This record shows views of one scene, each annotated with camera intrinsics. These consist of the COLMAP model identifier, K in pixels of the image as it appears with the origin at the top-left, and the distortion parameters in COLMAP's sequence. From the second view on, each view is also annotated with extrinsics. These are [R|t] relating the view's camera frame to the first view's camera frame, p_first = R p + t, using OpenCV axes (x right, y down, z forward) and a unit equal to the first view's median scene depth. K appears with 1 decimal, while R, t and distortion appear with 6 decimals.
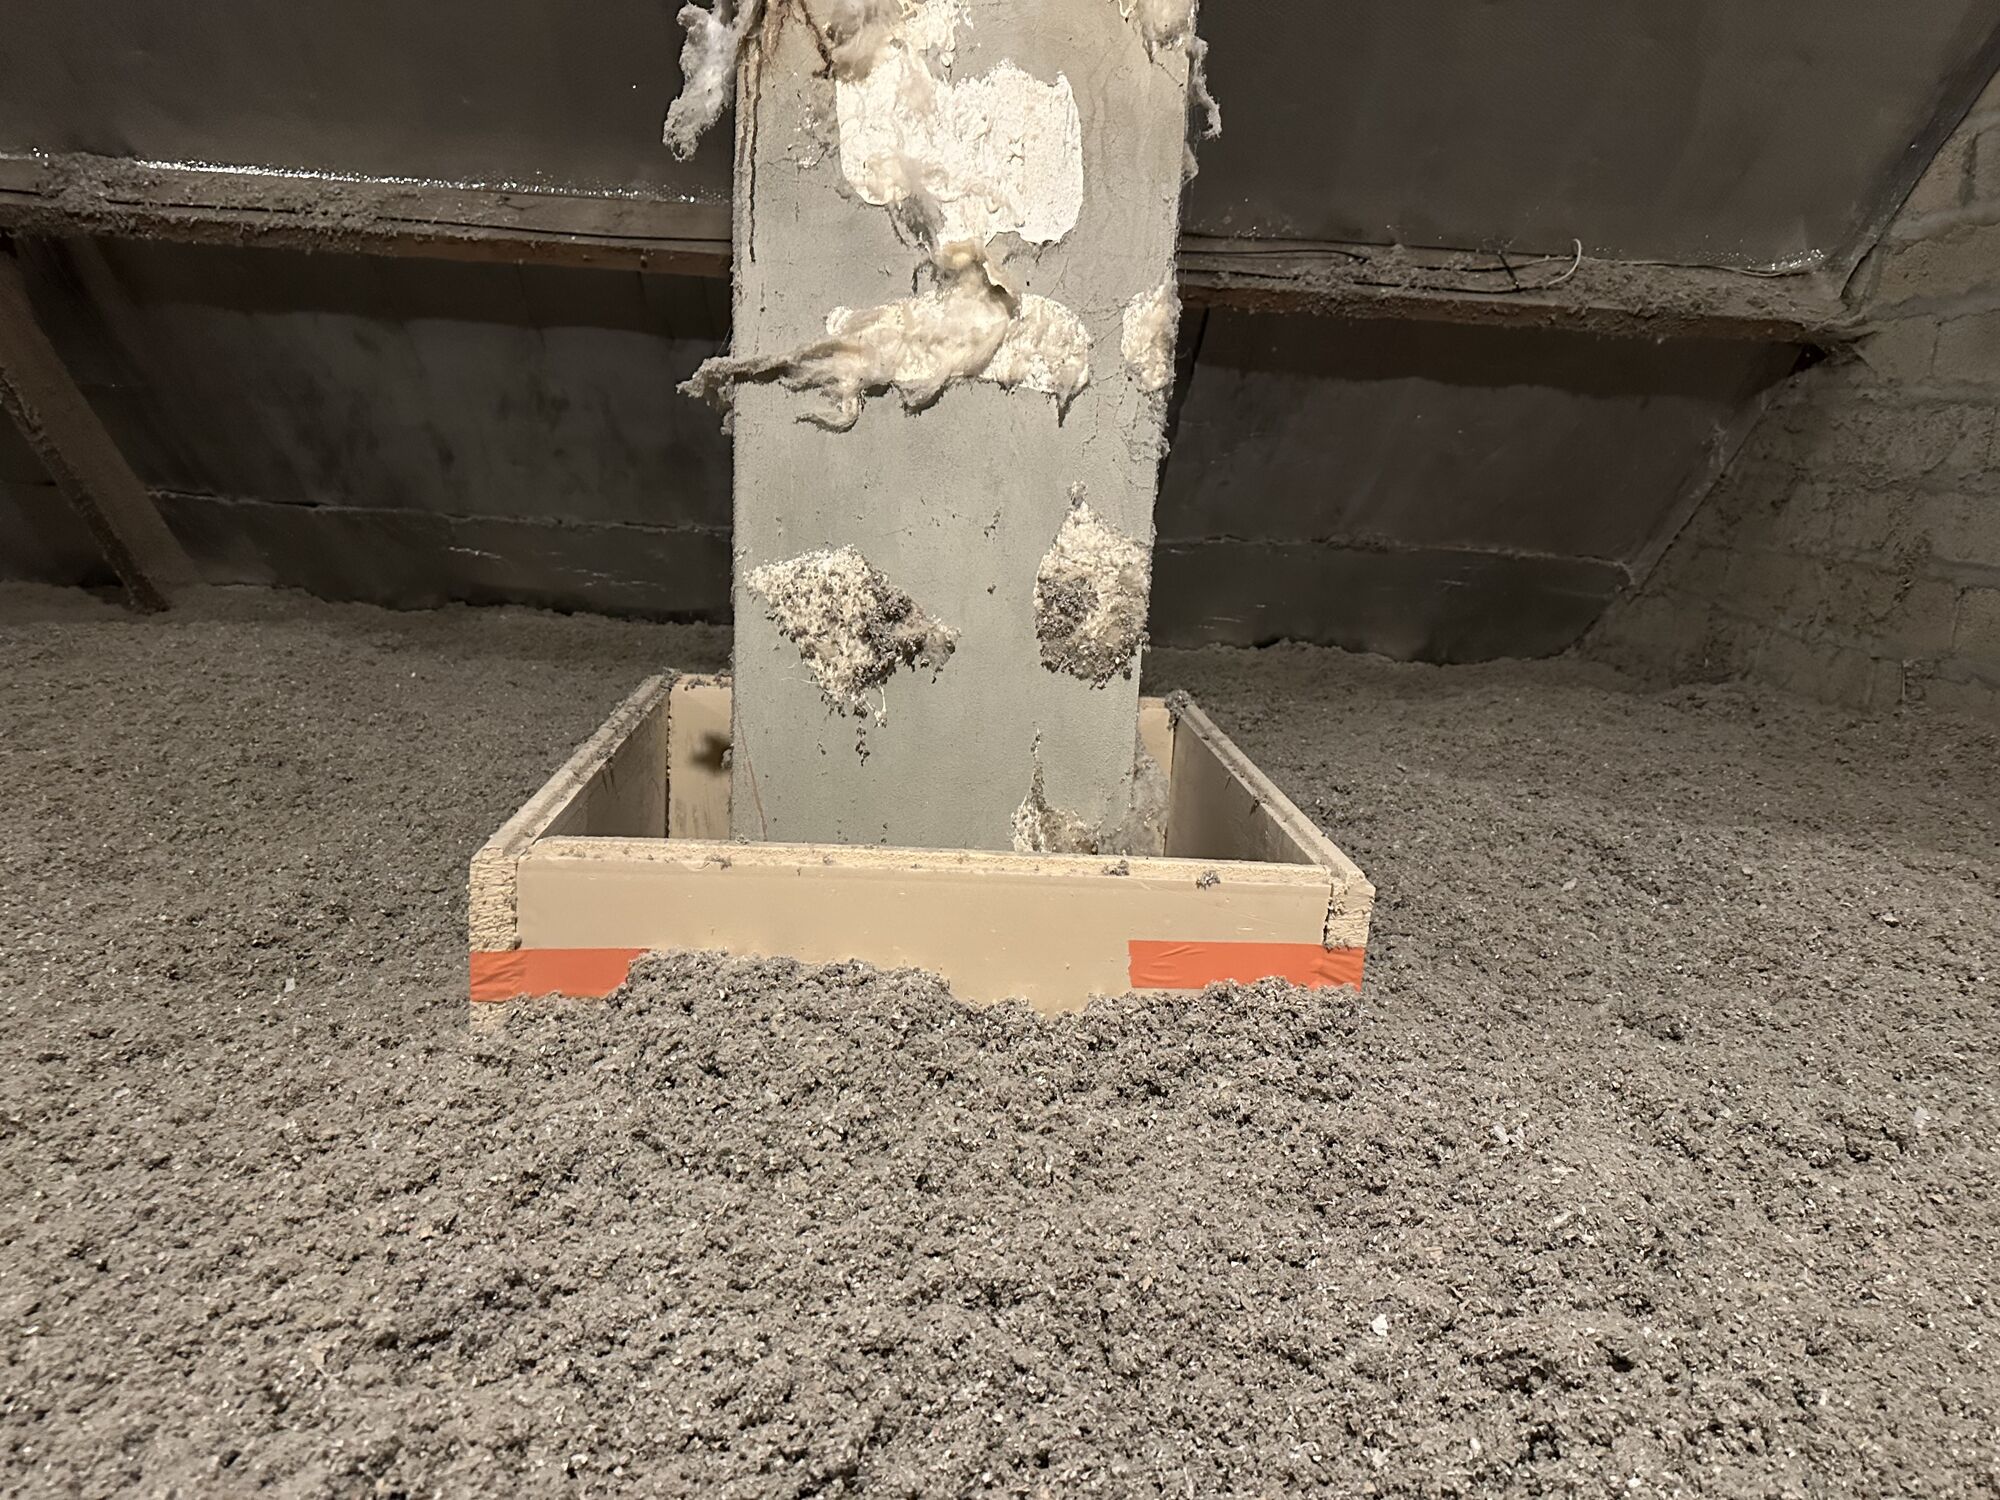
lens RADIAL K [[1416.4, 0, 990.9], [0, 1416.4, 732.5], [0, 0, 1]] dist [0.117168, -0.197955]
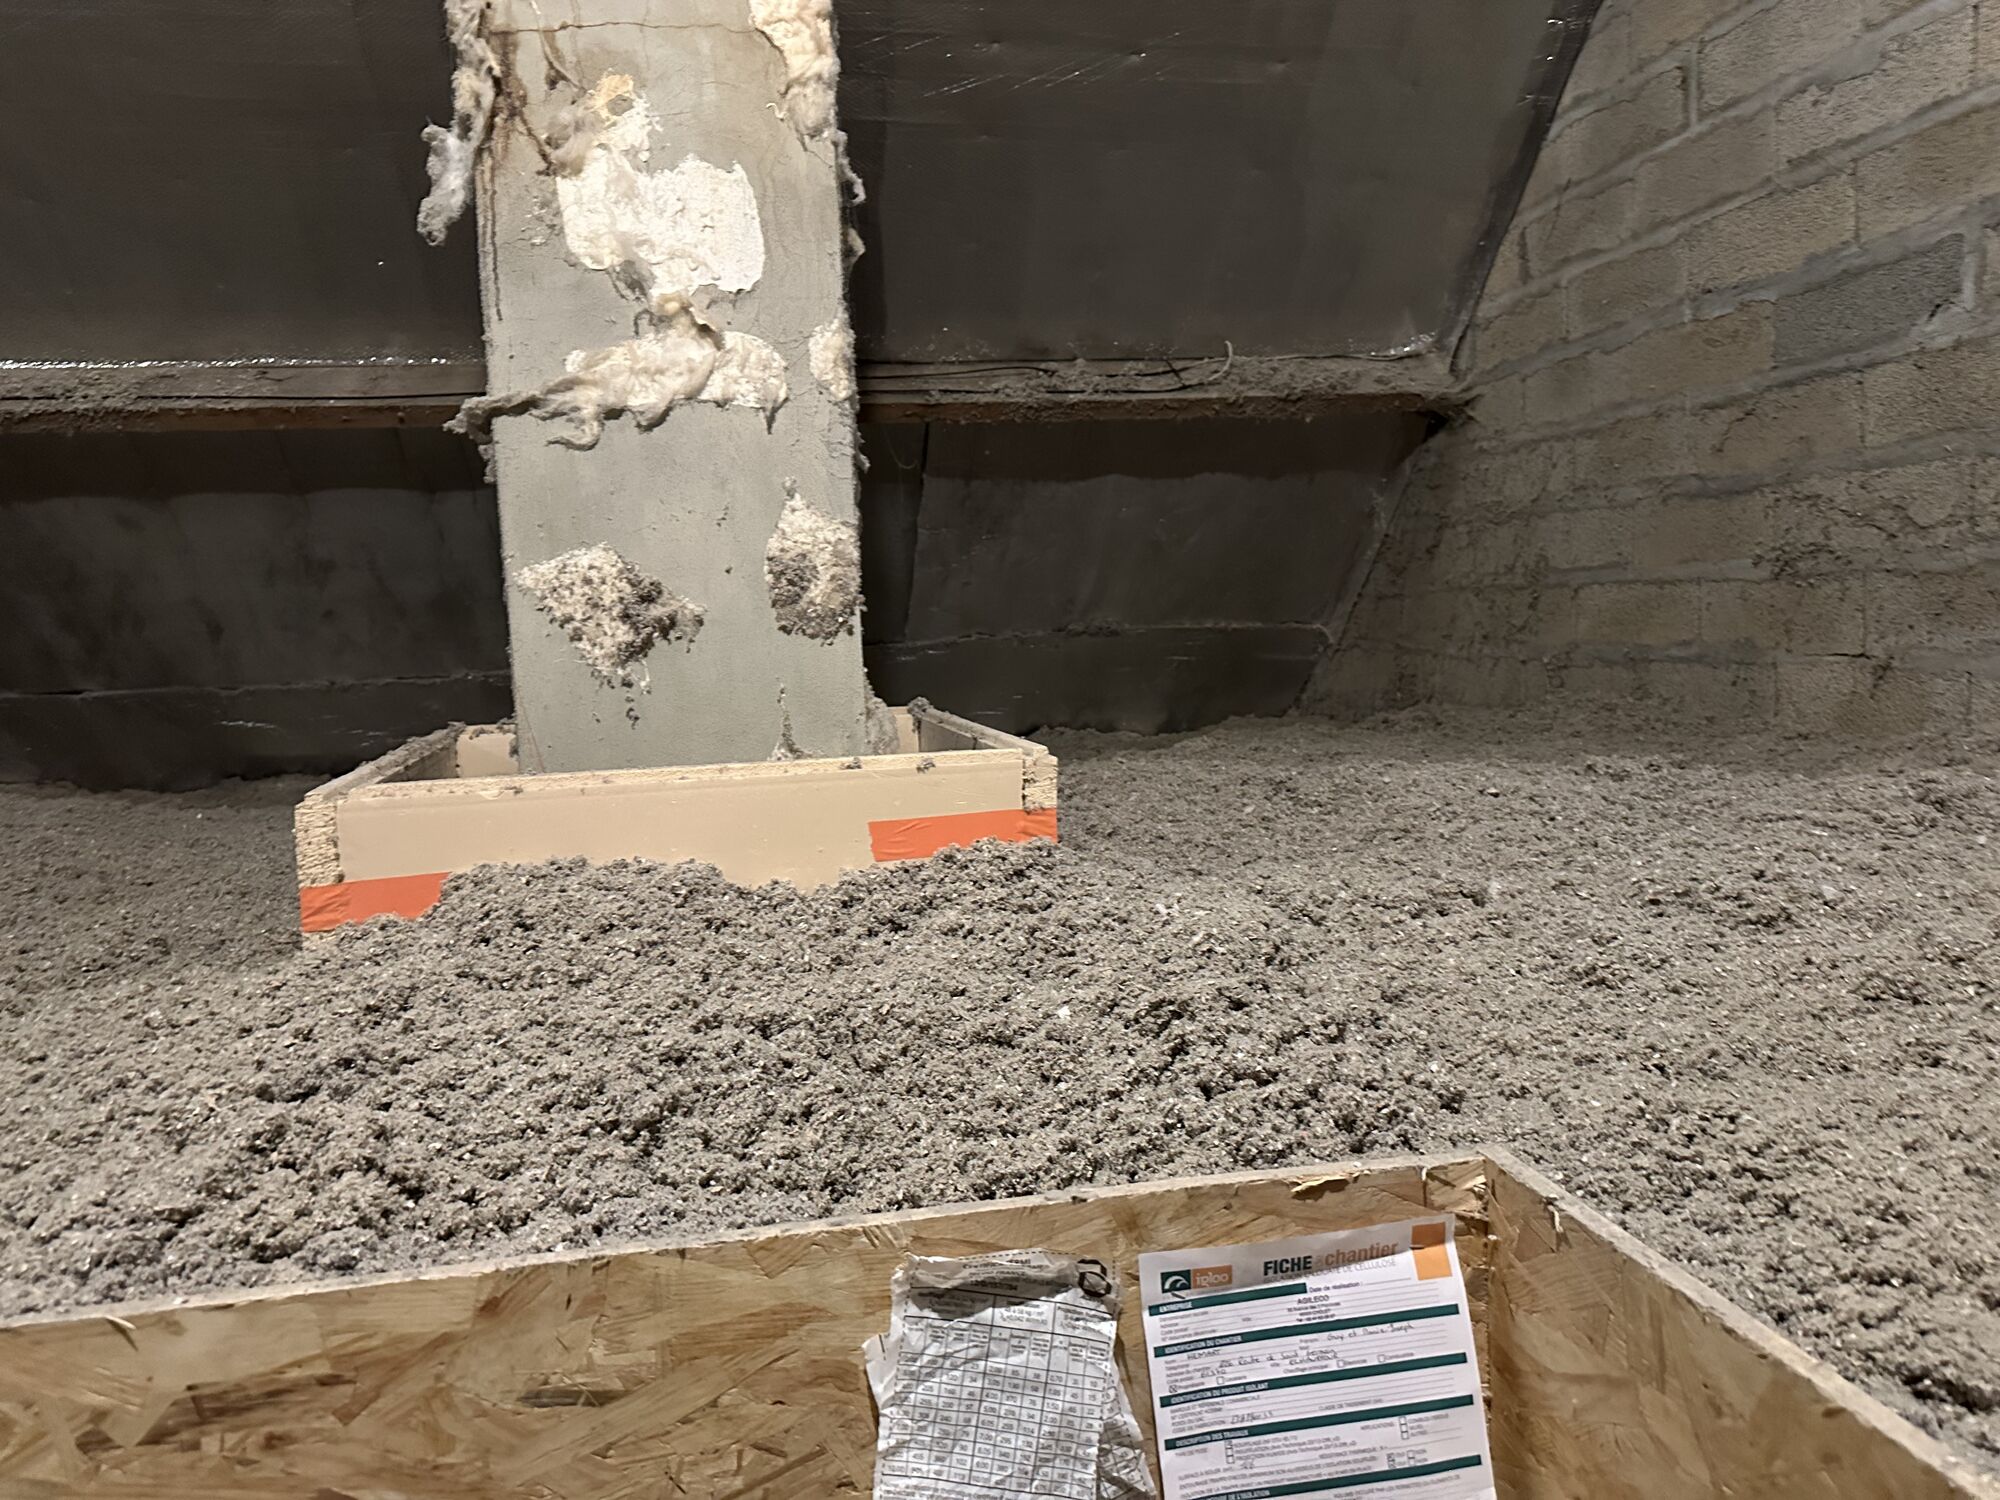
lens RADIAL K [[1428.1, 0, 974.0], [0, 1428.1, 718.0], [0, 0, 1]] dist [0.031033, -0.031468]
pose [[0.984616, -0.108798, 0.136725, 0.028240], [0.126384, 0.983778, -0.127308, 0.212338], [-0.120656, 0.142629, 0.982395, -0.205537]]
